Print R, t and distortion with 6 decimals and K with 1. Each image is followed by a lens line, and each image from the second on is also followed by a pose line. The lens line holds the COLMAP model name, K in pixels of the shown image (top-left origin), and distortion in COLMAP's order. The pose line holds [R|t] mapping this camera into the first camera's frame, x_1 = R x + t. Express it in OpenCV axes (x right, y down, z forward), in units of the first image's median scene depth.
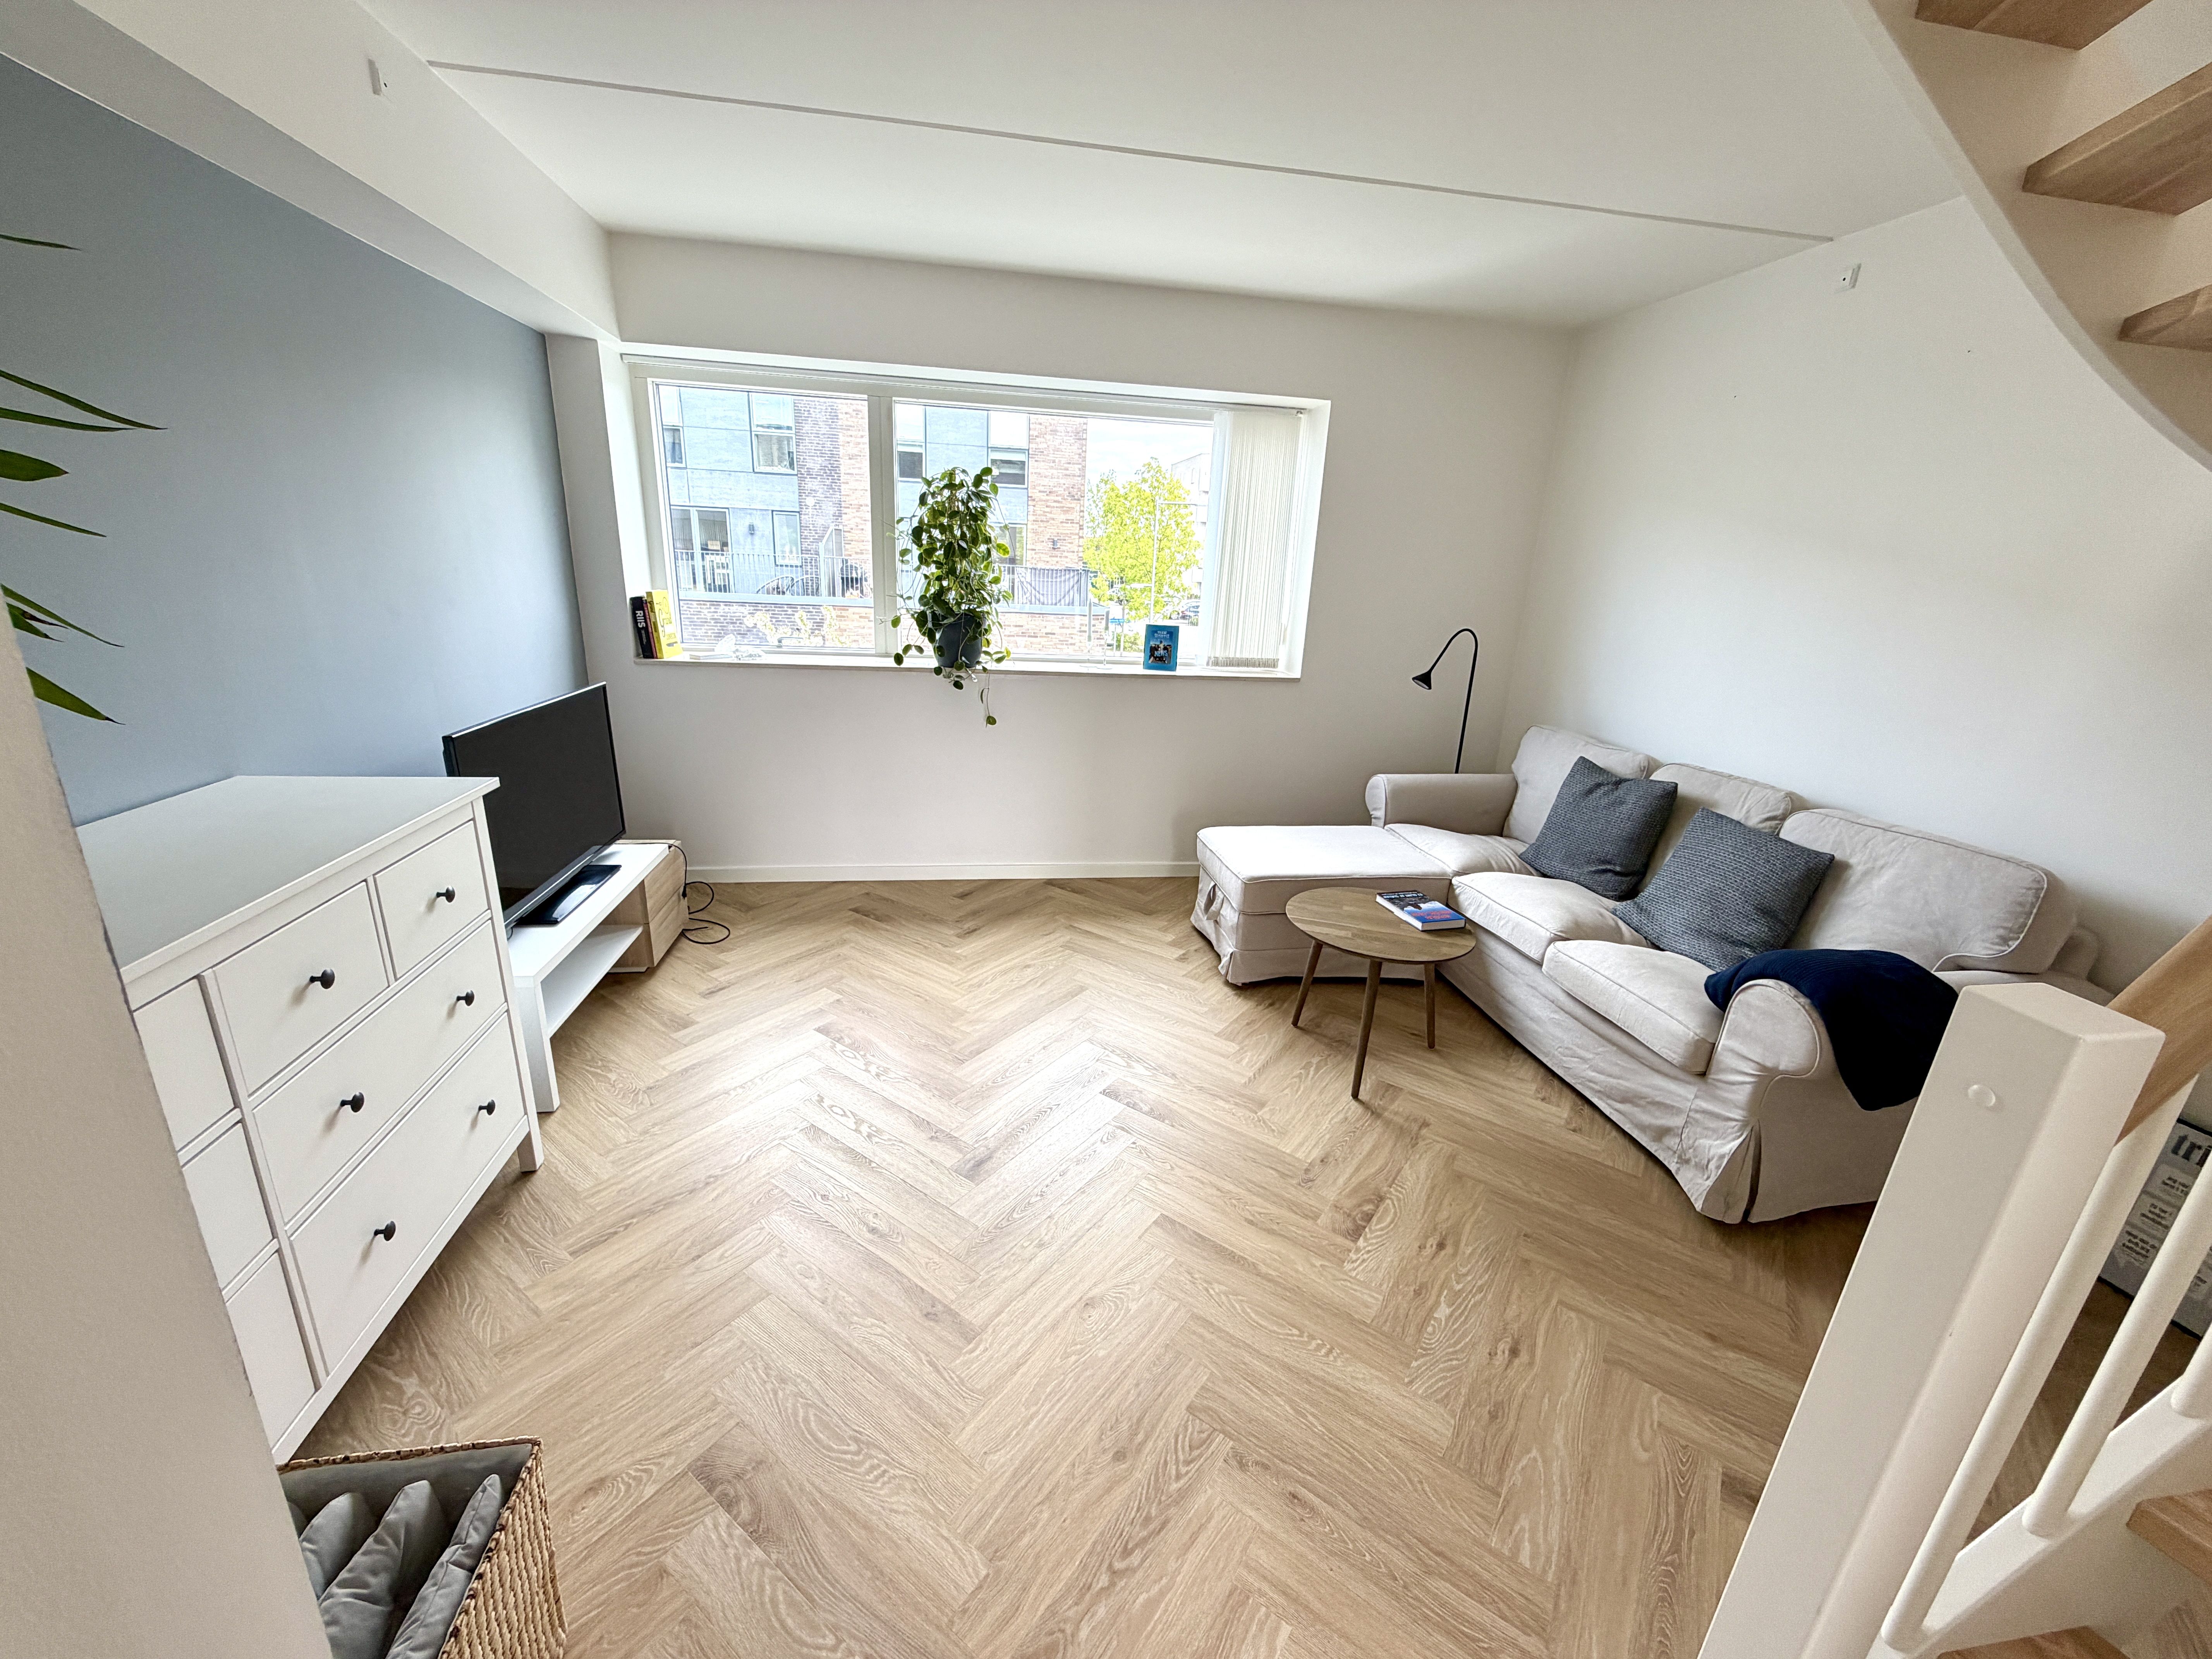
lens RADIAL K [[881.1, 0, 1118.4], [0, 881.1, 823.4], [0, 0, 1]] dist [-0.043679, 0.000034]
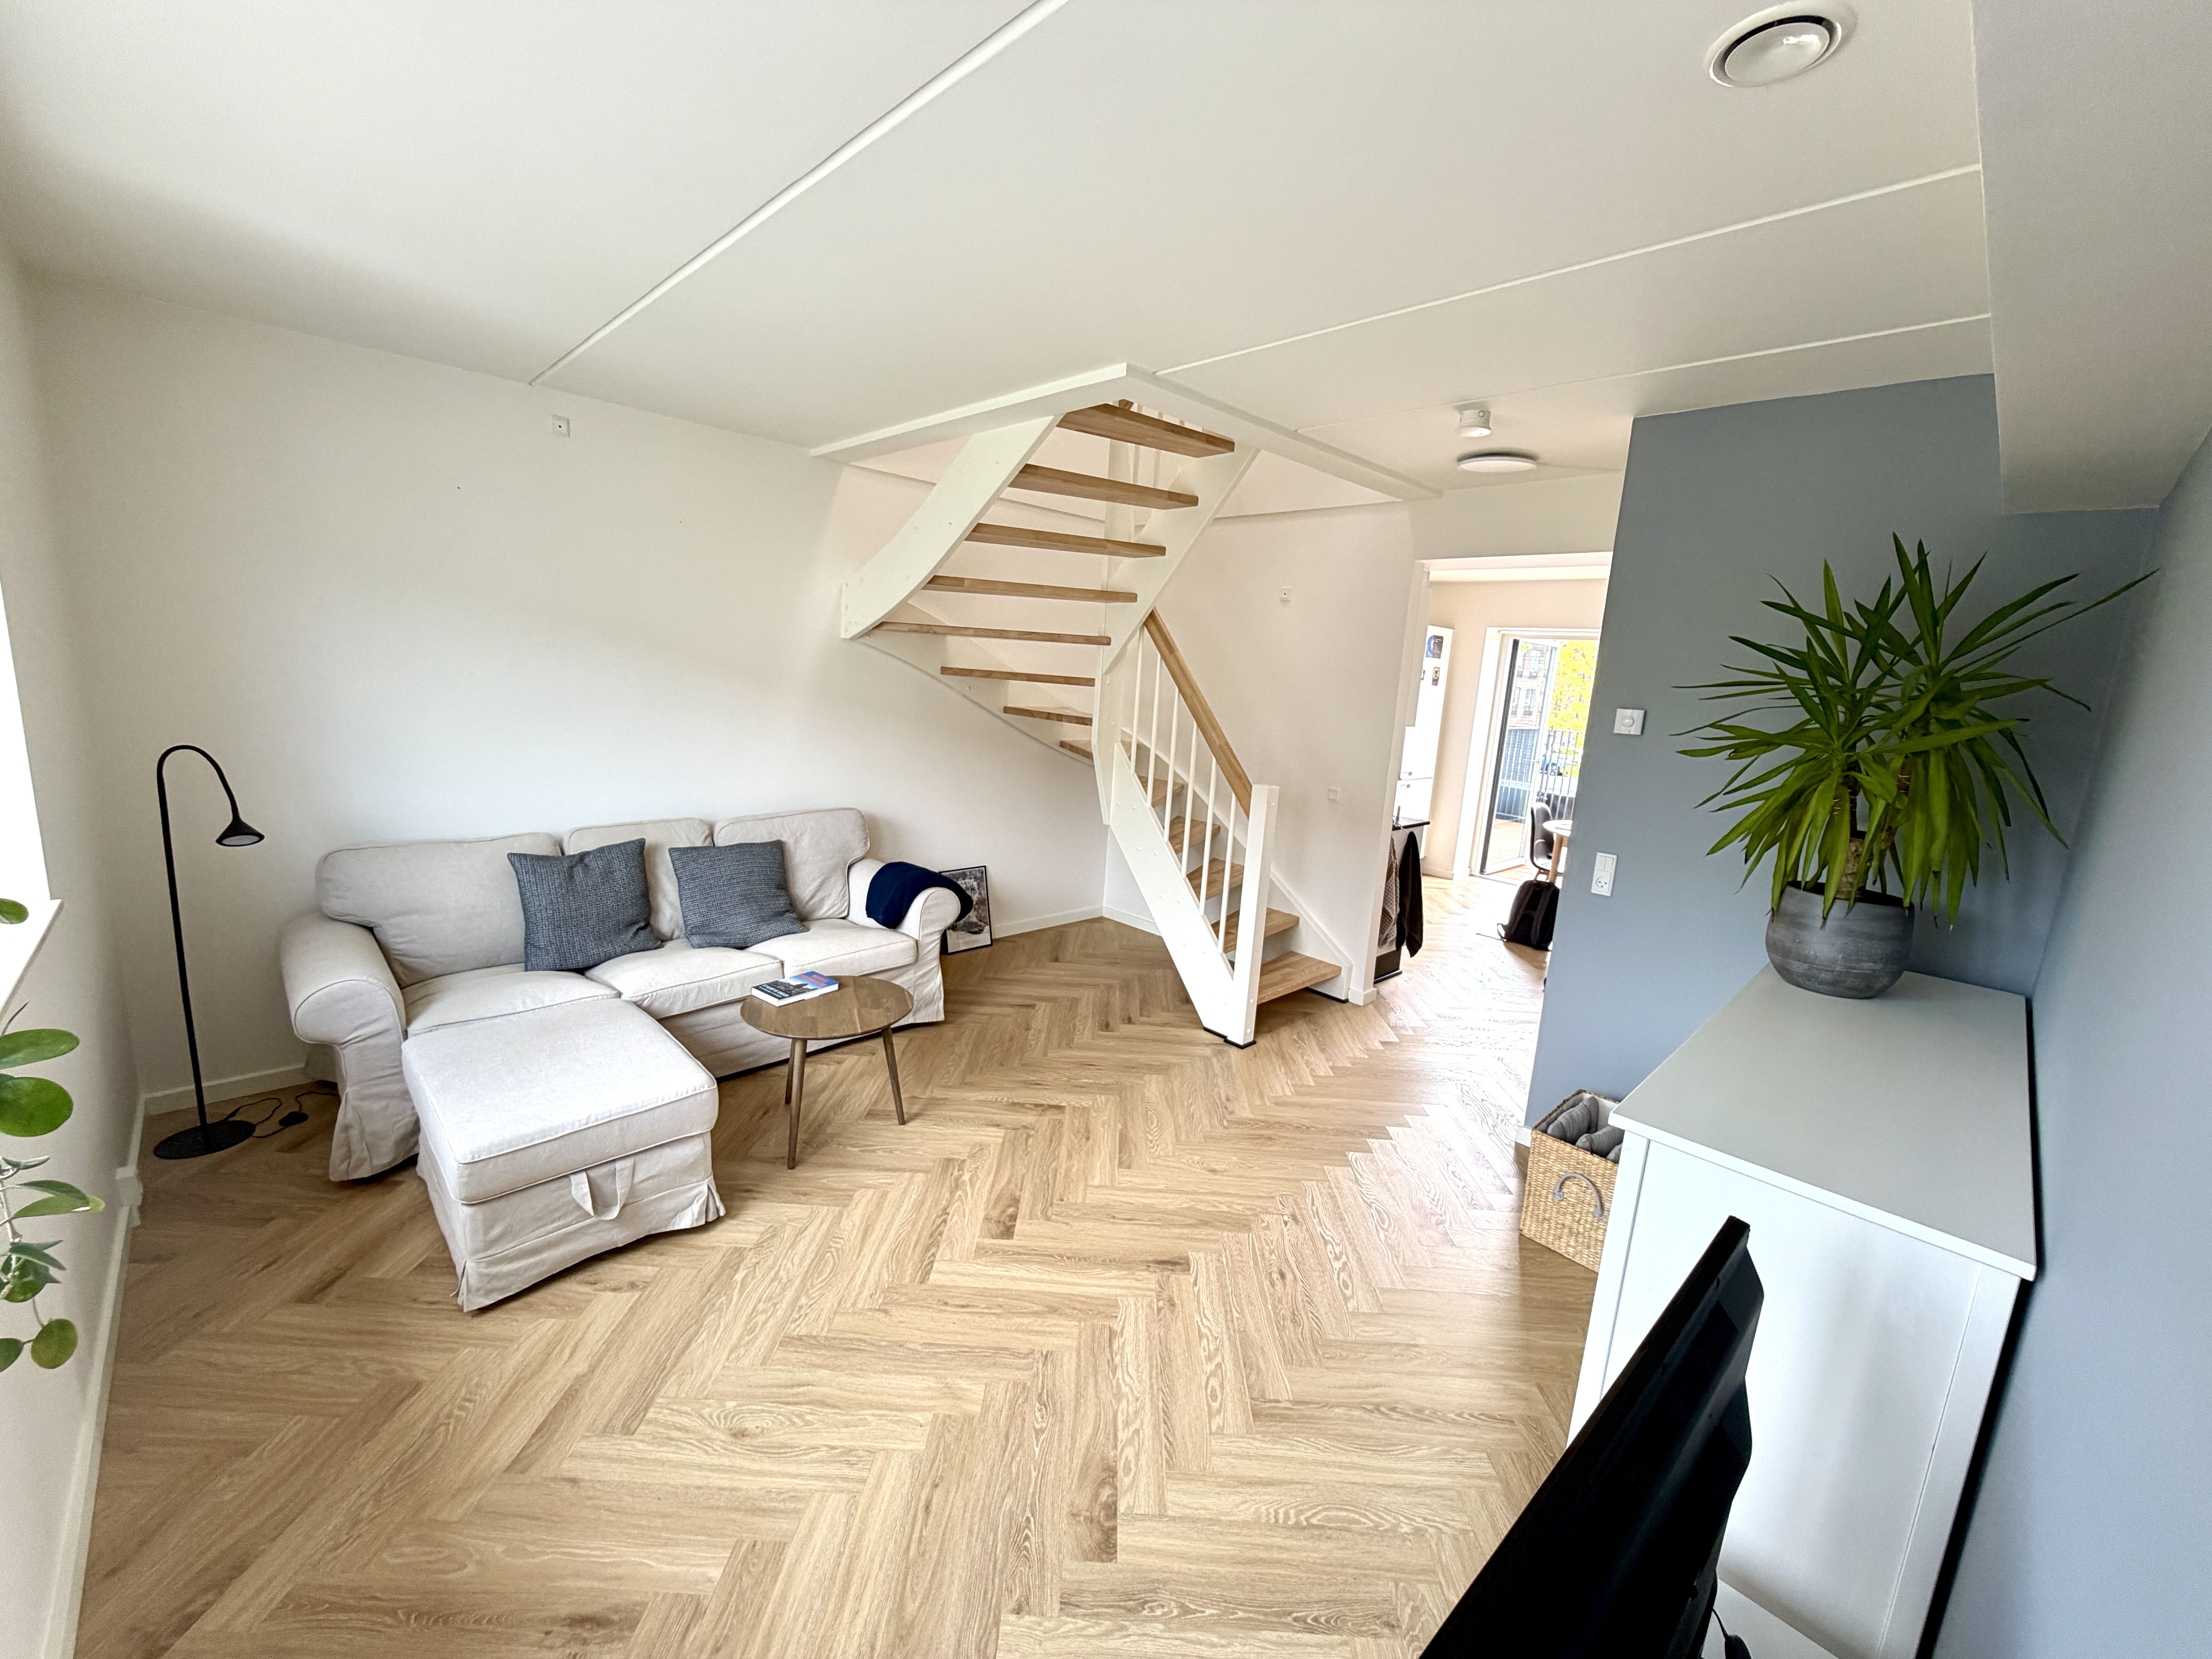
lens RADIAL K [[881.1, 0, 1118.4], [0, 881.1, 823.4], [0, 0, 1]] dist [-0.043679, 0.000034]
pose [[-0.586394, -0.216198, 0.780641, -0.702237], [0.136042, 0.923749, 0.358022, -0.428904], [-0.798520, 0.316142, -0.512269, 1.165057]]
